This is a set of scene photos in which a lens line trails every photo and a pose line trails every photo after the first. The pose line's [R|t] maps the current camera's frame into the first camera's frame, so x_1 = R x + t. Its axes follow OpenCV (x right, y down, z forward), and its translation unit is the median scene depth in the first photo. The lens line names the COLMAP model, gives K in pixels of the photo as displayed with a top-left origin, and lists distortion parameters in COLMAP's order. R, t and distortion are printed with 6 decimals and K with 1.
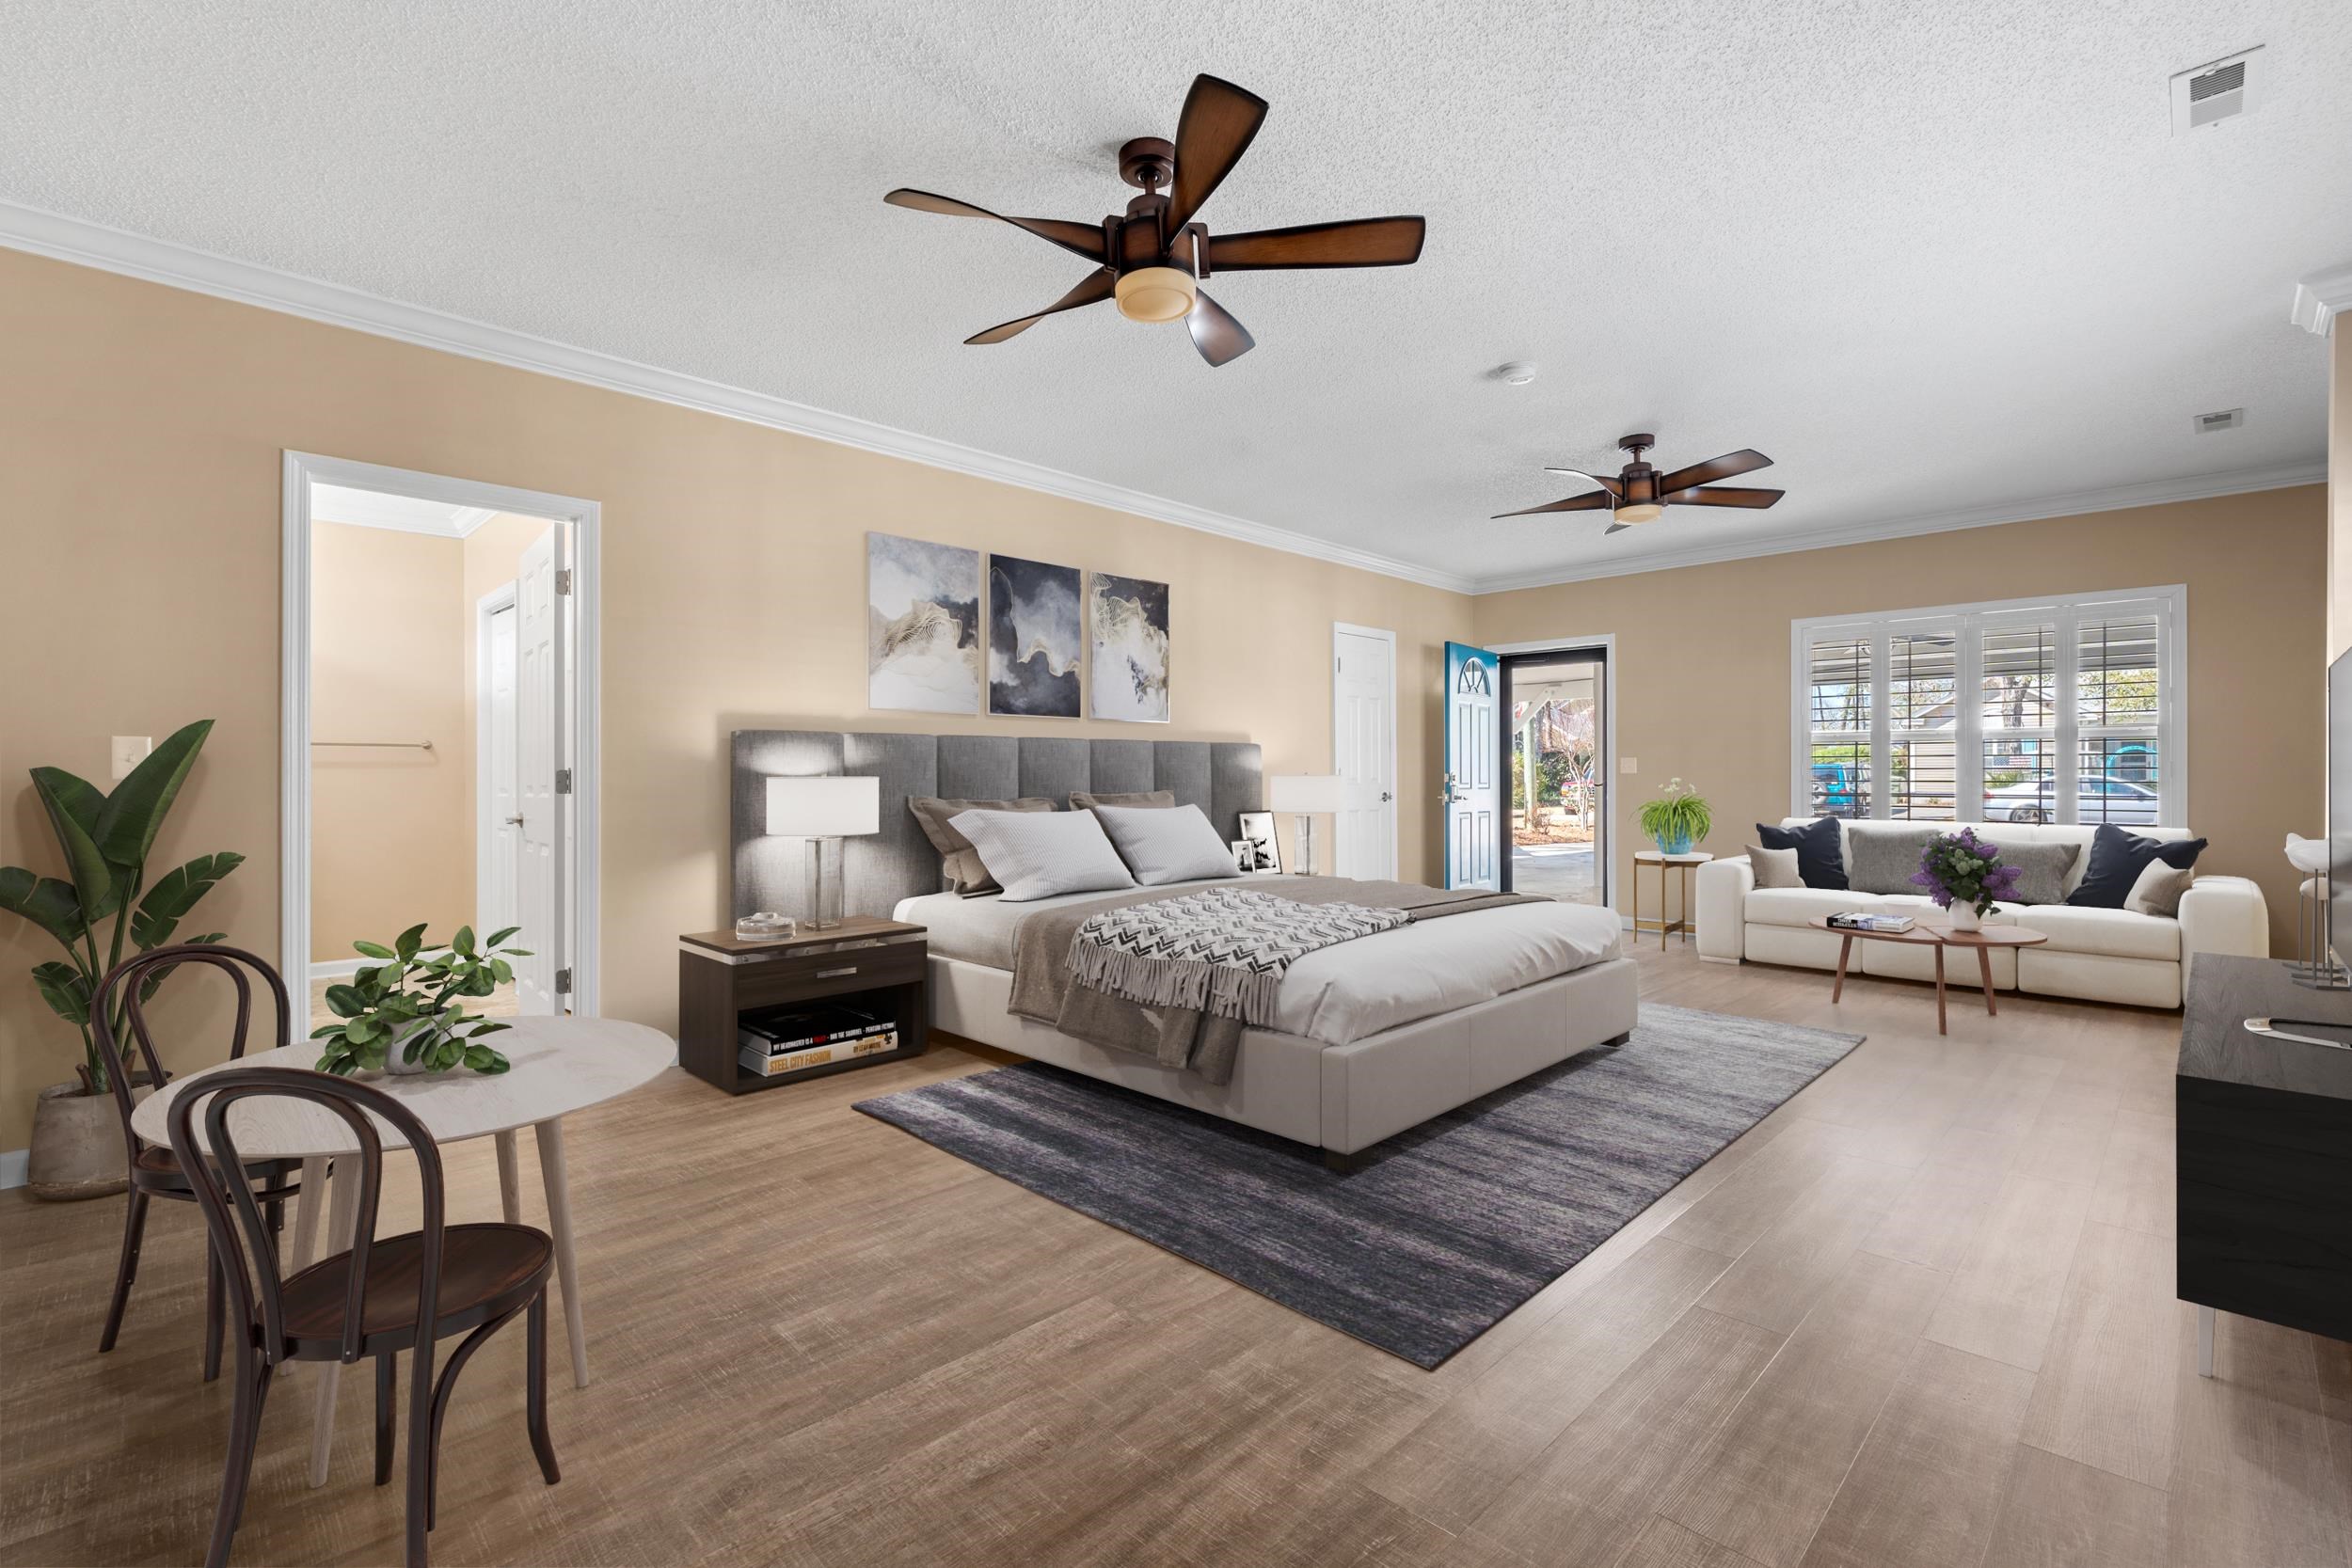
lens RADIAL K [[1048.3, 0, 1171.9], [0, 1048.3, 777.6], [0, 0, 1]] dist [-0.009868, -0.000264]
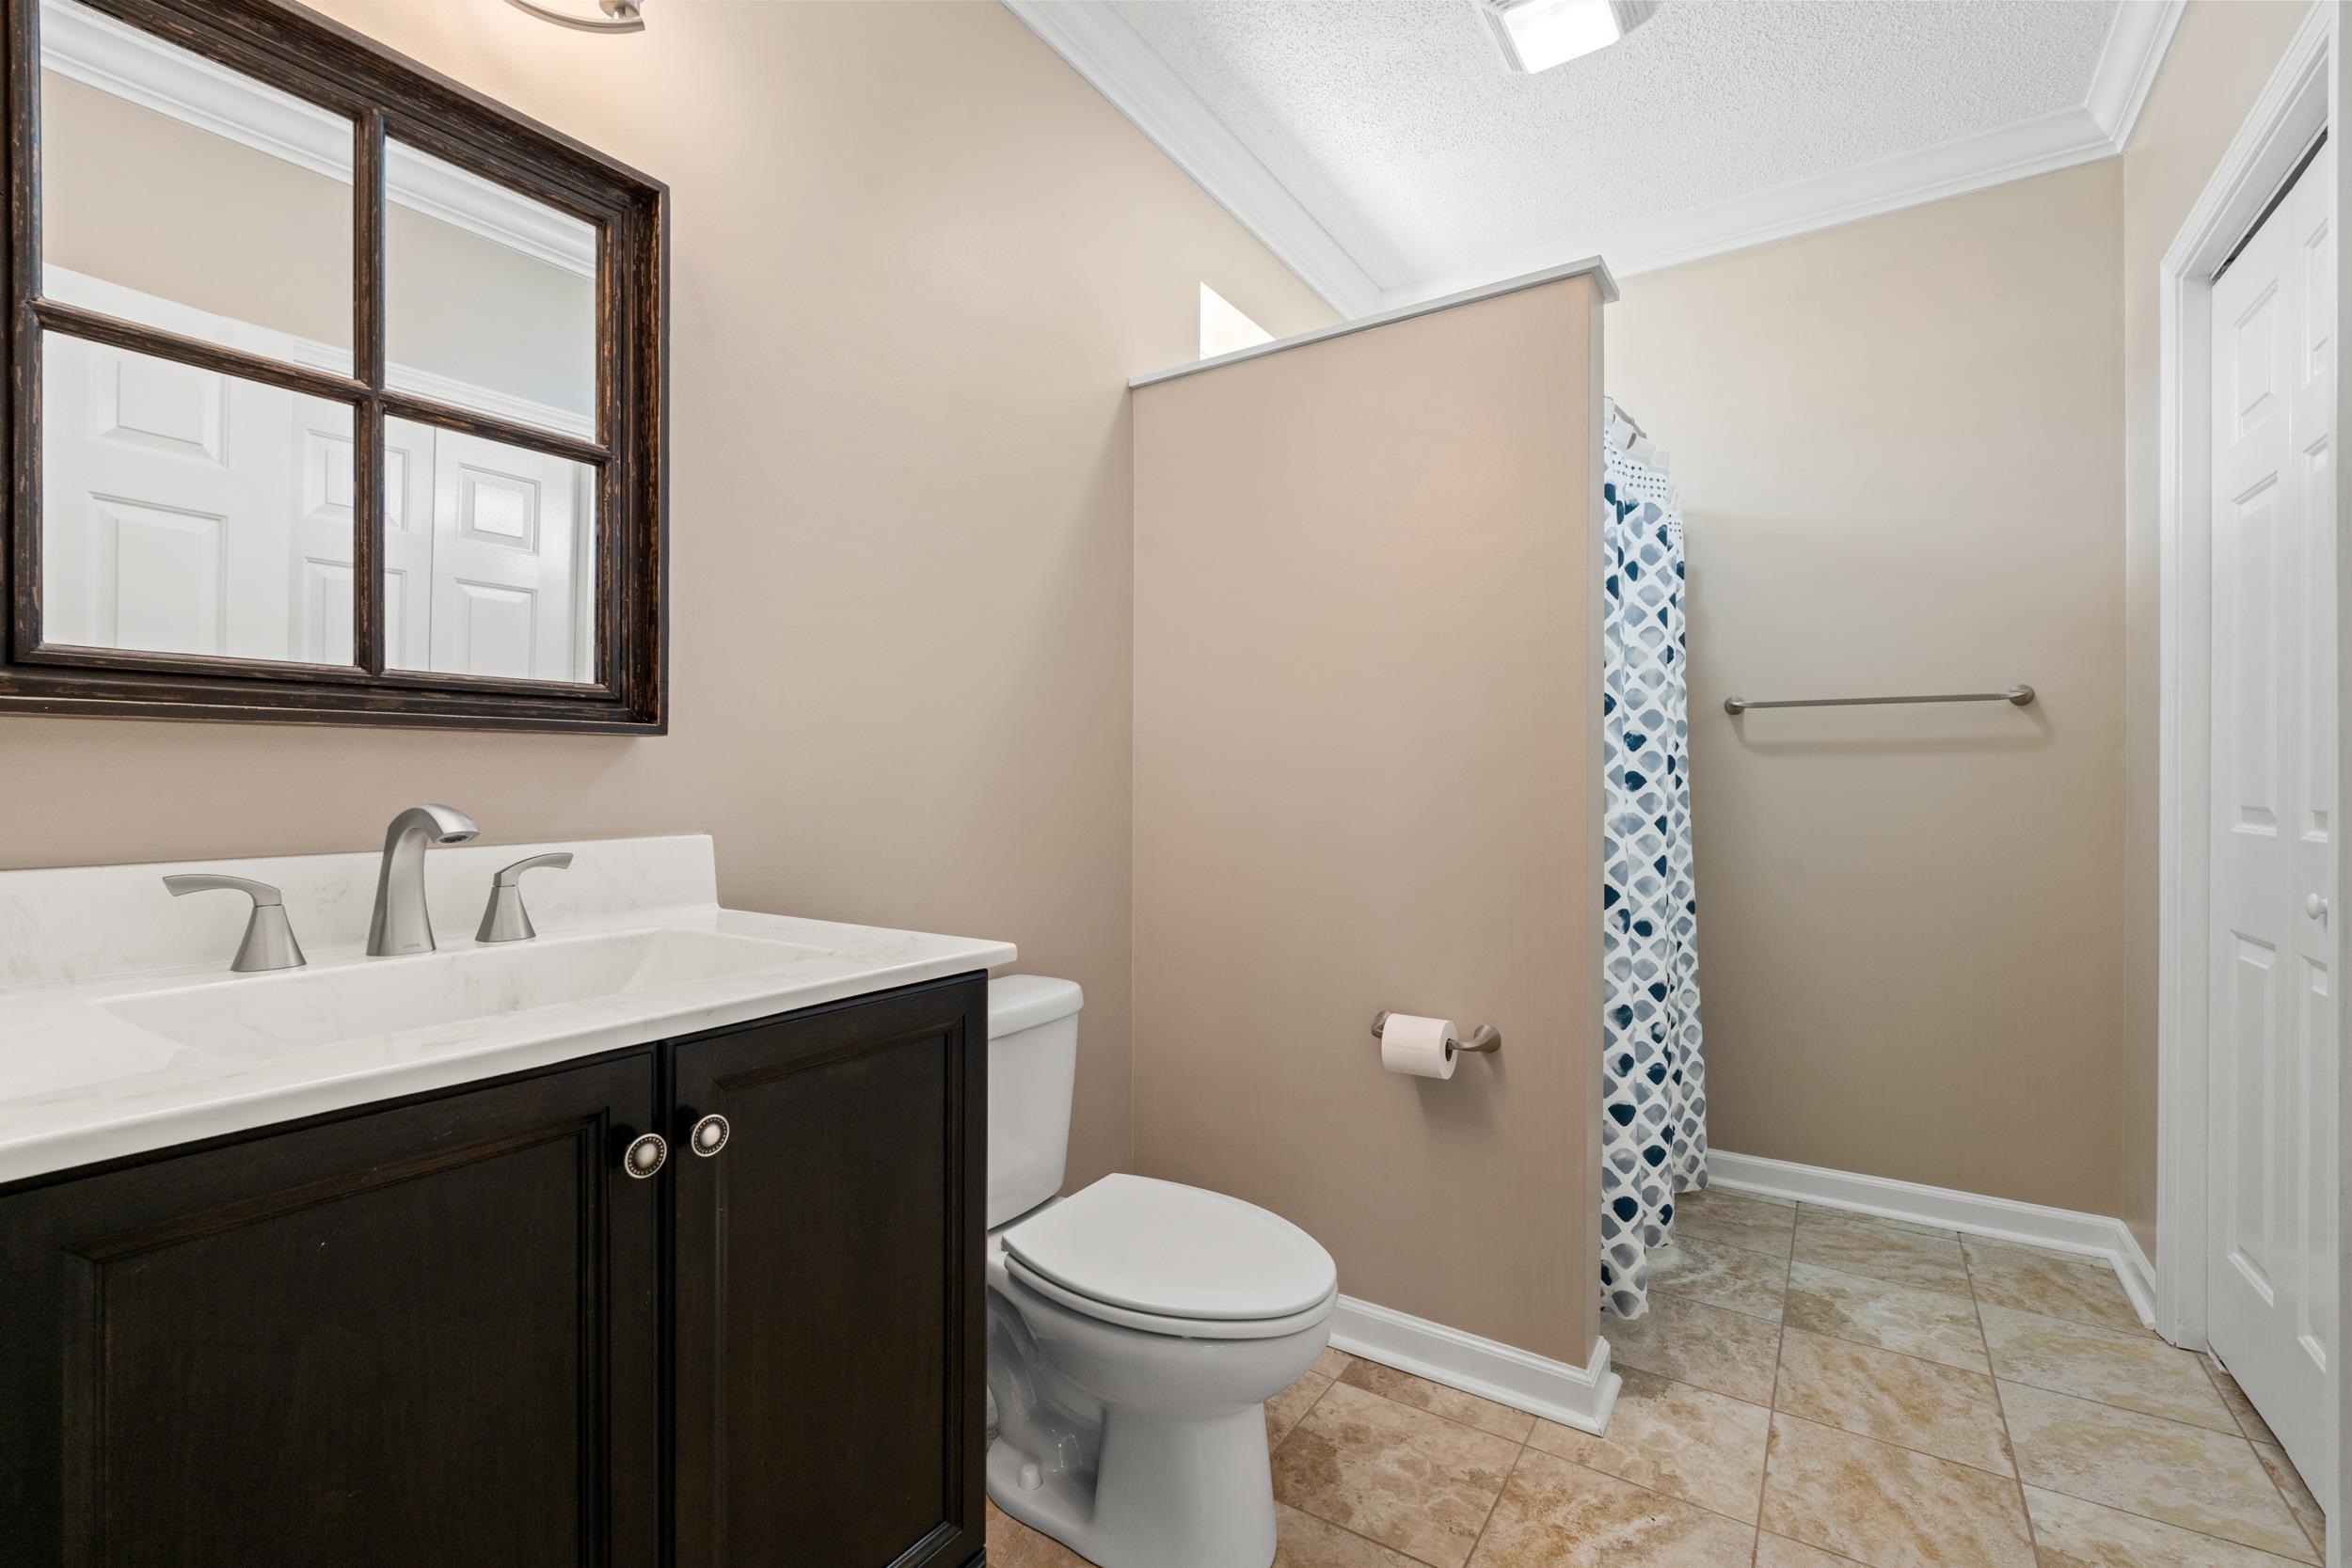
lens RADIAL K [[1048.3, 0, 1172.6], [0, 1048.3, 783.8], [0, 0, 1]] dist [-0.009868, -0.000264]
pose [[0.206766, -0.003583, -0.978384, -0.394745], [0.003020, 0.999991, -0.003024, 0.002780], [0.978386, -0.002329, 0.206775, 0.603677]]
